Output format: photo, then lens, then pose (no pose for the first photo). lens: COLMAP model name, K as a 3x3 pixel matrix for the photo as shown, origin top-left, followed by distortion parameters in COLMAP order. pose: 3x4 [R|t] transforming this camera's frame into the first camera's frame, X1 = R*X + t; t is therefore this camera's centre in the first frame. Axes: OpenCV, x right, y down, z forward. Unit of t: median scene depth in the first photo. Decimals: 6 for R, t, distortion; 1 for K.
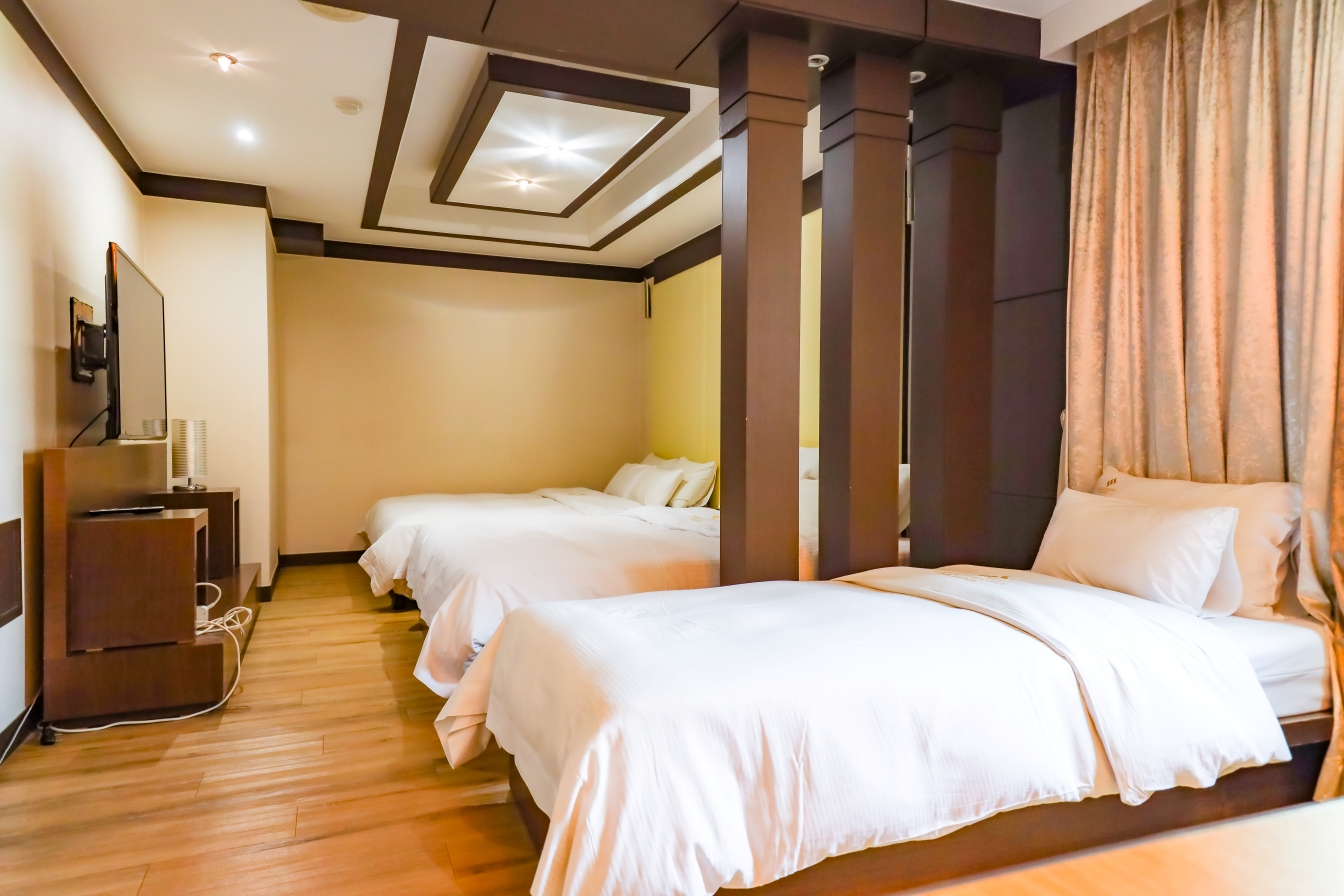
lens RADIAL K [[845.0, 0, 674.7], [0, 845.0, 454.9], [0, 0, 1]] dist [0.143837, -0.089515]
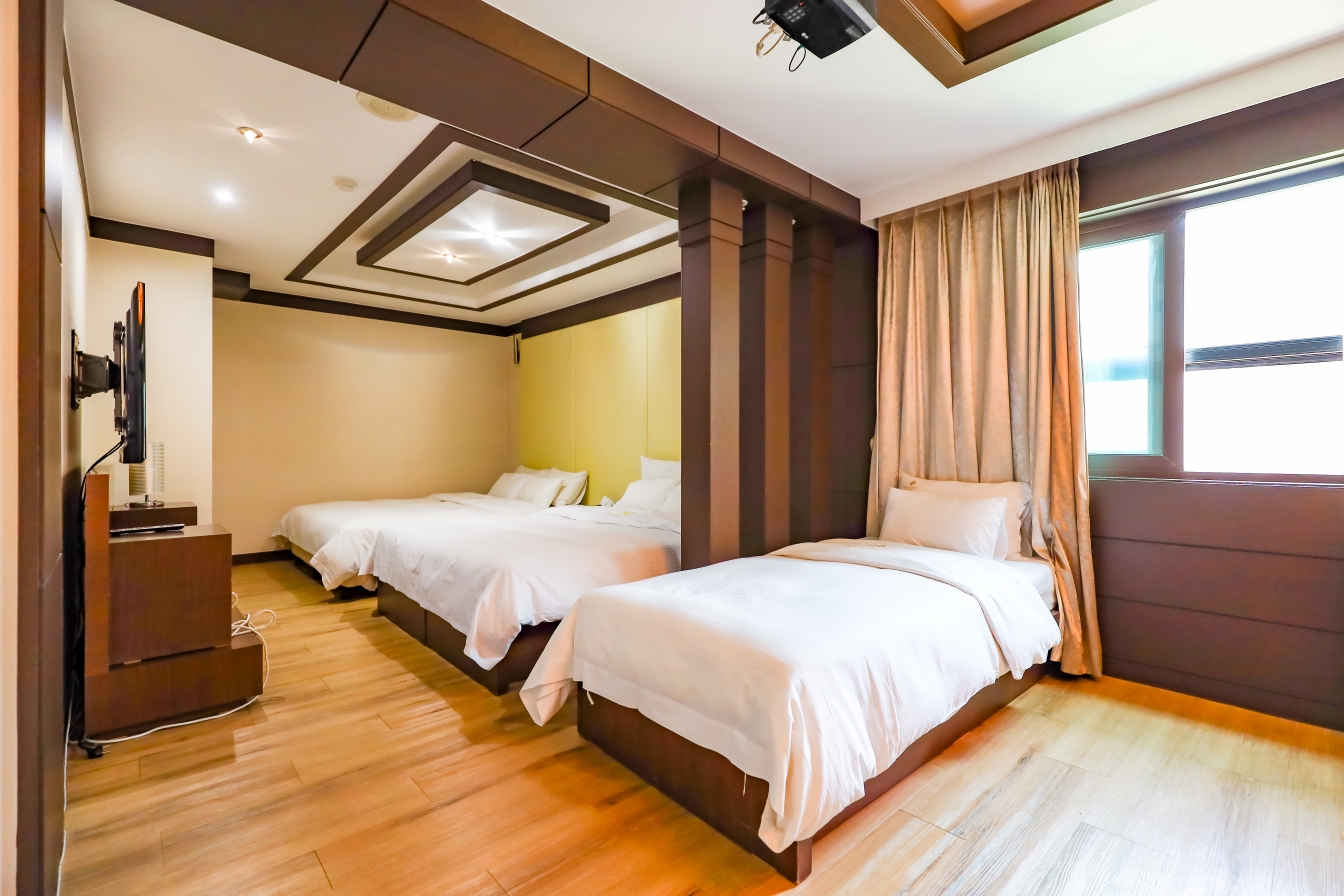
lens RADIAL K [[595.4, 0, 672.0], [0, 595.4, 448.0], [0, 0, 1]] dist [0.036893, -0.018571]
pose [[0.939411, -0.002994, 0.342779, -0.295448], [0.010897, 0.999717, -0.021132, -0.014669], [-0.342619, 0.023586, 0.939178, 0.087383]]
